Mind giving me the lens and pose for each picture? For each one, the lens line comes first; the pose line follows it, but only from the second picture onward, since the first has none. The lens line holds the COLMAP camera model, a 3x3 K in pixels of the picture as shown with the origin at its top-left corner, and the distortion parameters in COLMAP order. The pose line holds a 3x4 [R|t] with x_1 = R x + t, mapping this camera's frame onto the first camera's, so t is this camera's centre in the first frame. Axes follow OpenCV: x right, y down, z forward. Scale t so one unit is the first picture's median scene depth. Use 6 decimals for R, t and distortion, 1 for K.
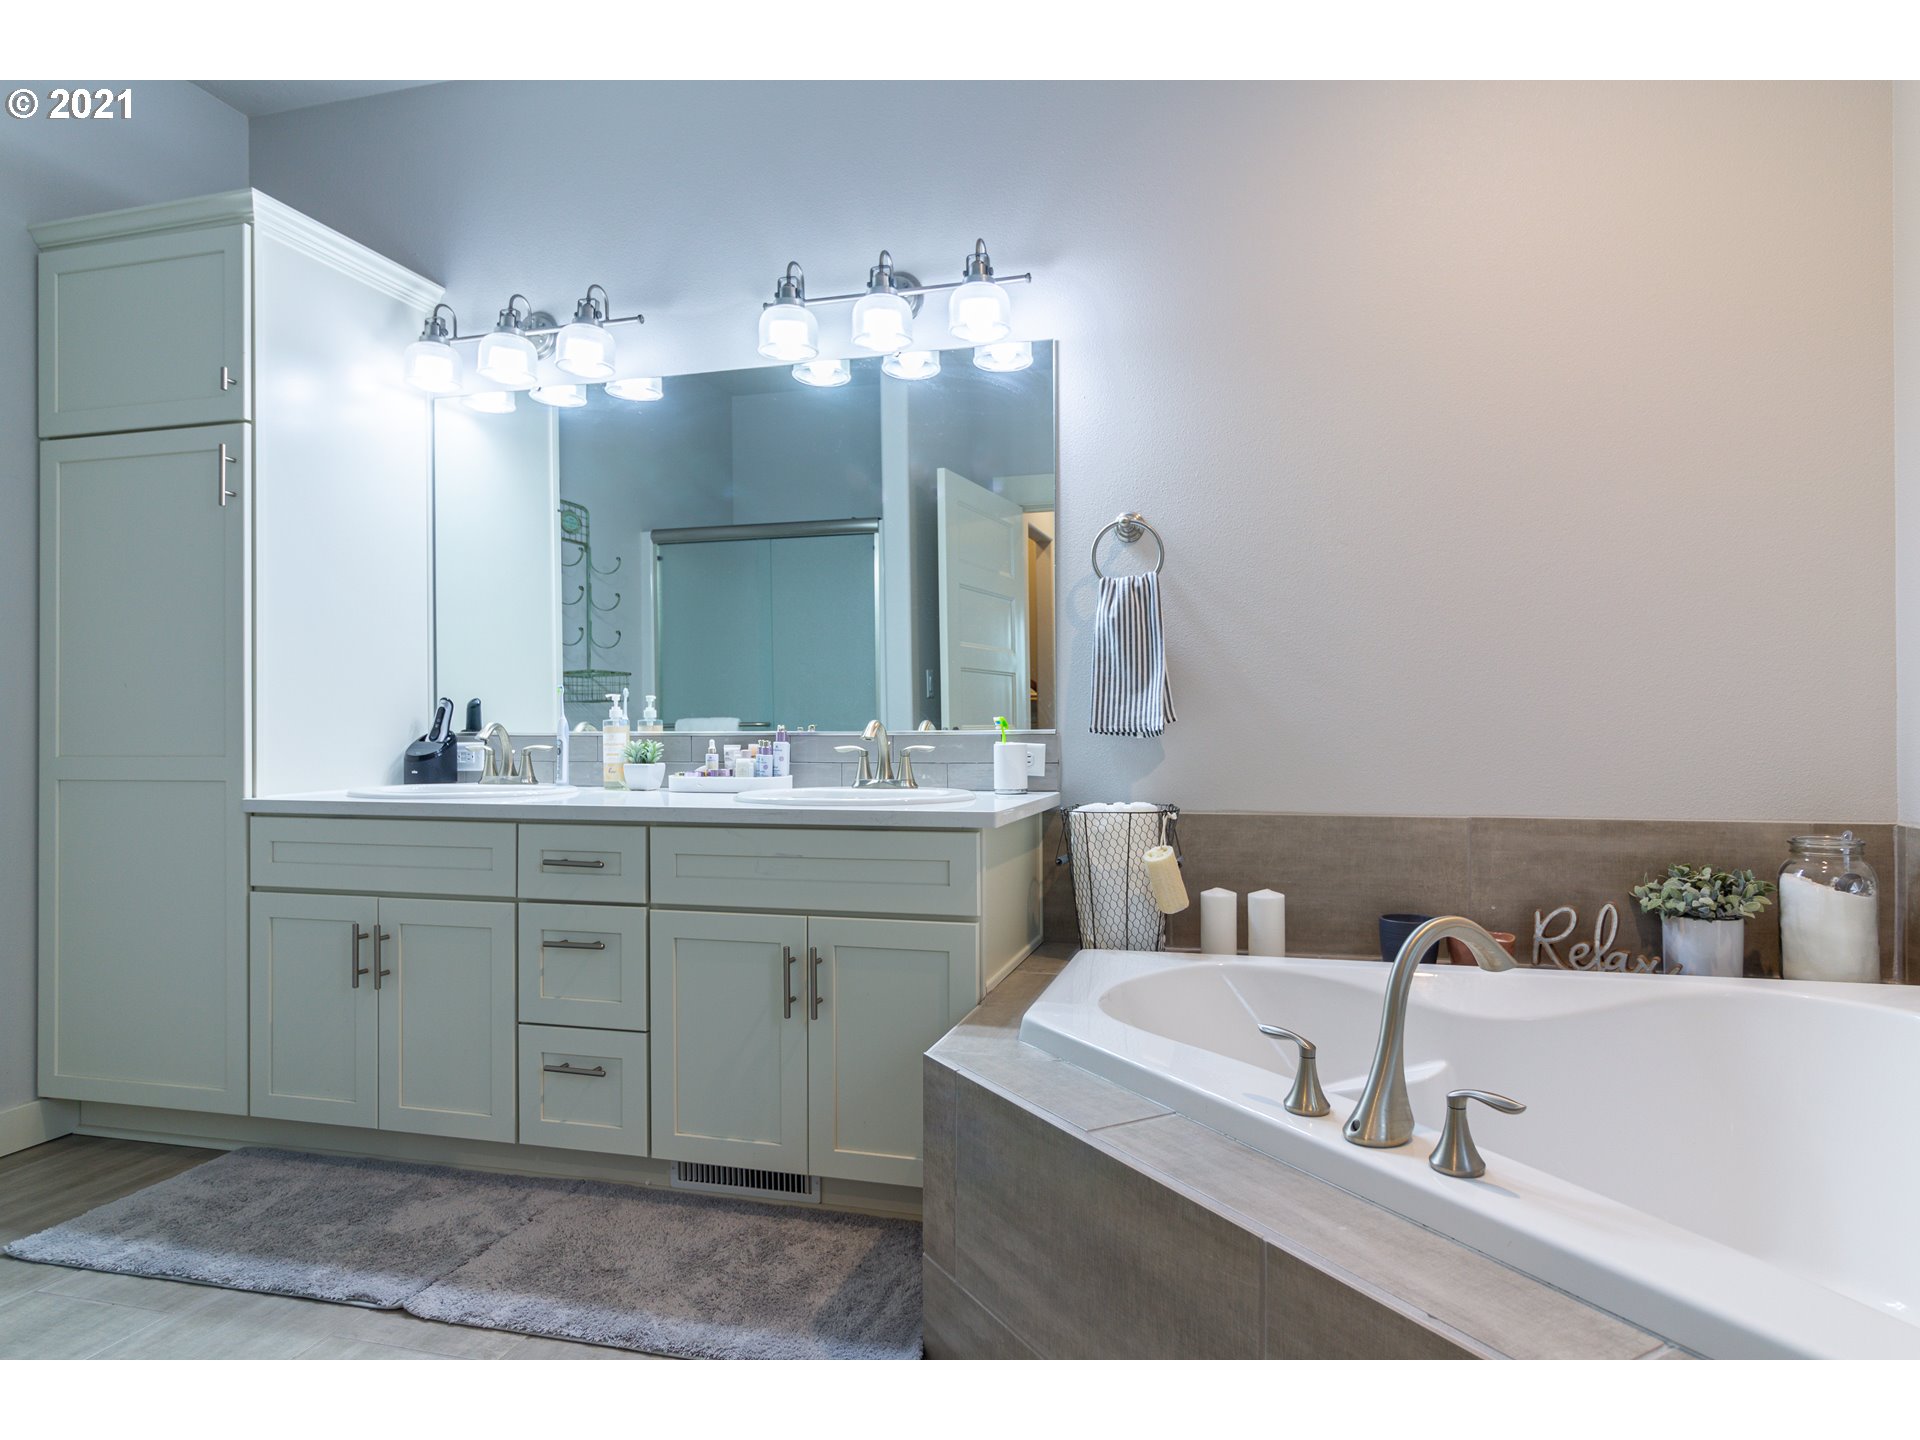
lens RADIAL K [[1086.5, 0, 965.4], [0, 1086.5, 723.7], [0, 0, 1]] dist [0.013731, 0.000745]
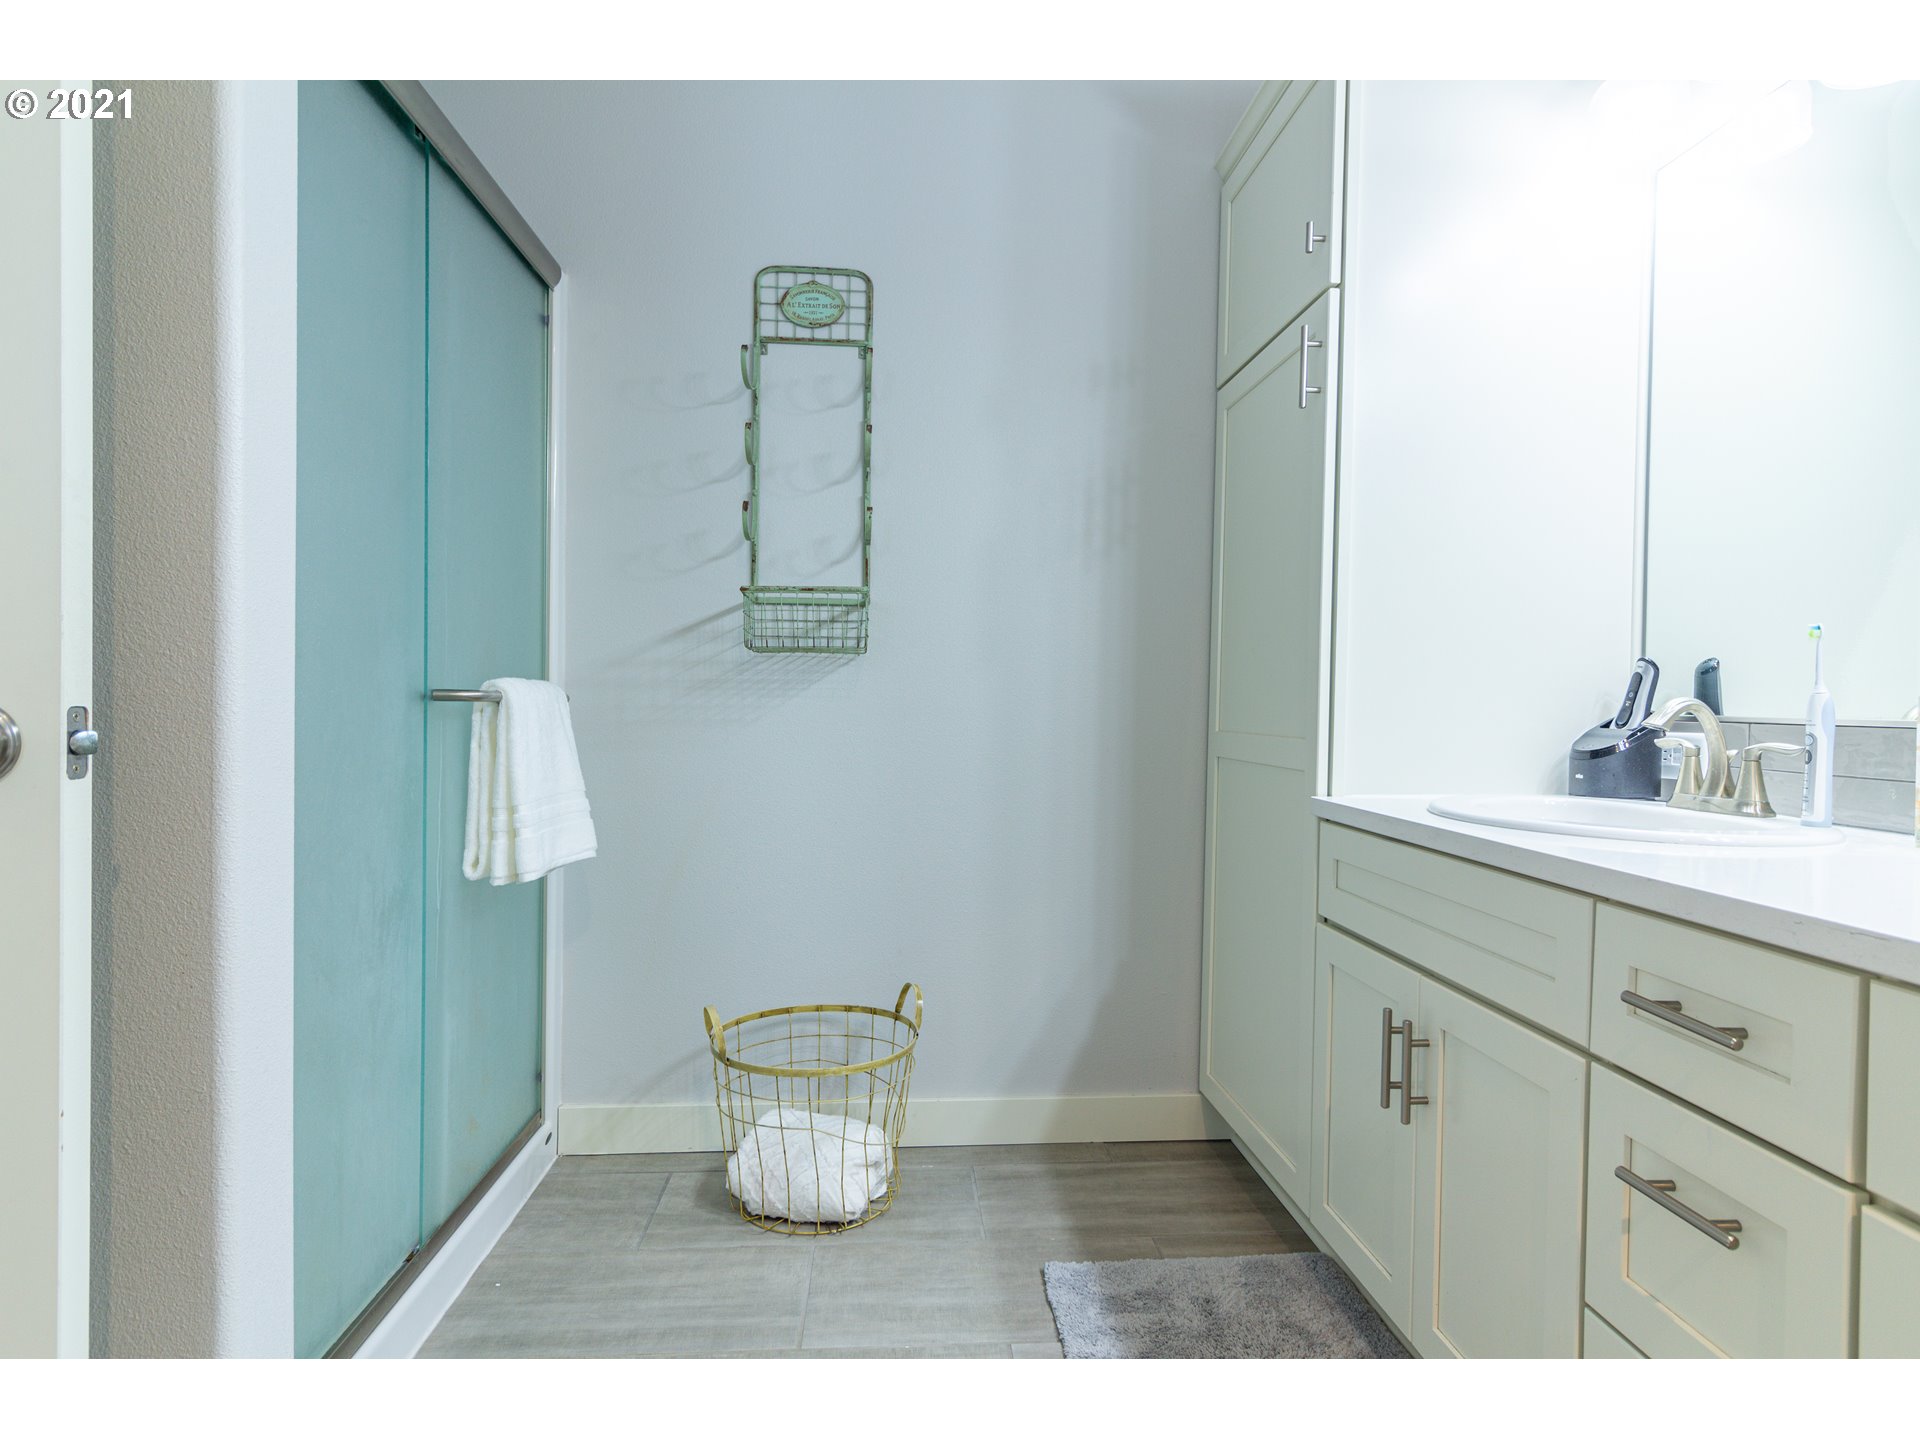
lens RADIAL K [[1086.5, 0, 964.8], [0, 1086.5, 731.7], [0, 0, 1]] dist [0.013731, 0.000745]
pose [[0.352616, 0.031543, -0.935236, -0.044442], [-0.010480, 0.999502, 0.029760, 0.003585], [0.935710, -0.000693, 0.352771, 0.466954]]
